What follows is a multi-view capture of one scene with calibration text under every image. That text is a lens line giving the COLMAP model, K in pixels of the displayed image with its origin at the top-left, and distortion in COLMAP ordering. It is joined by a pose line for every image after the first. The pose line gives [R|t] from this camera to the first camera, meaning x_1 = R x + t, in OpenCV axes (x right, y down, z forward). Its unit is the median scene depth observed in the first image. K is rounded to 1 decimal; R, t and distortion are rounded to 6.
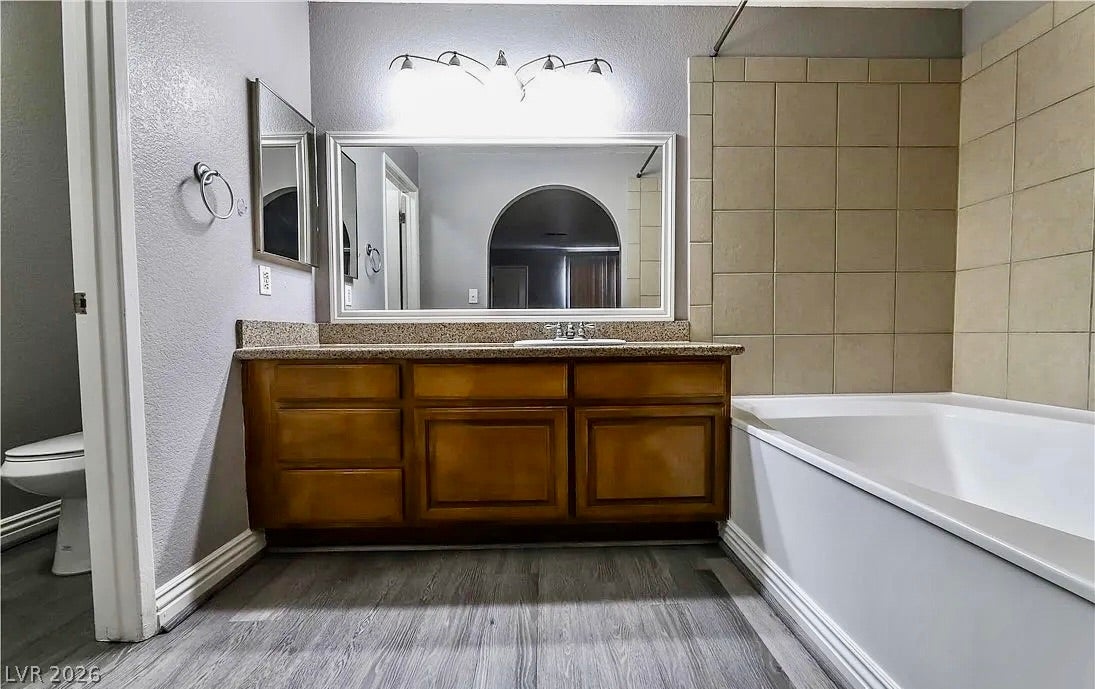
lens RADIAL K [[479.1, 0, 551.9], [0, 479.1, 350.0], [0, 0, 1]] dist [-0.000280, -0.000378]
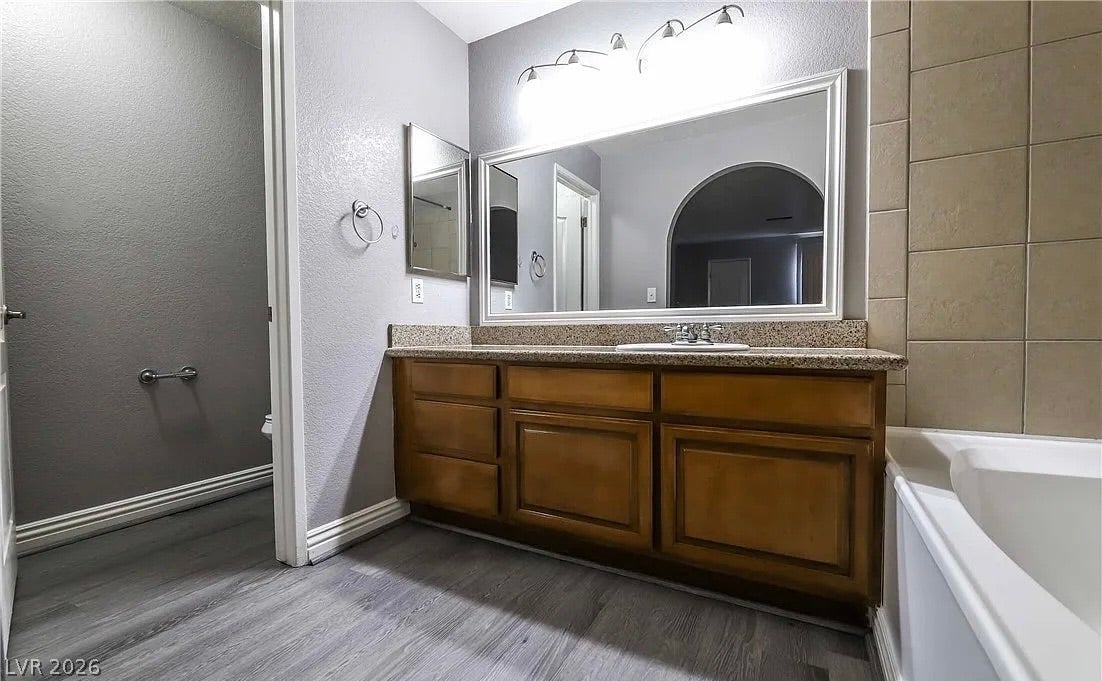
lens RADIAL K [[476.5, 0, 548.7], [0, 476.5, 346.6], [0, 0, 1]] dist [0.001937, -0.000048]
pose [[0.858037, 0.017200, -0.513301, 0.307983], [-0.019250, 0.999814, 0.001325, -0.015138], [0.513228, 0.008744, 0.858208, 0.159852]]
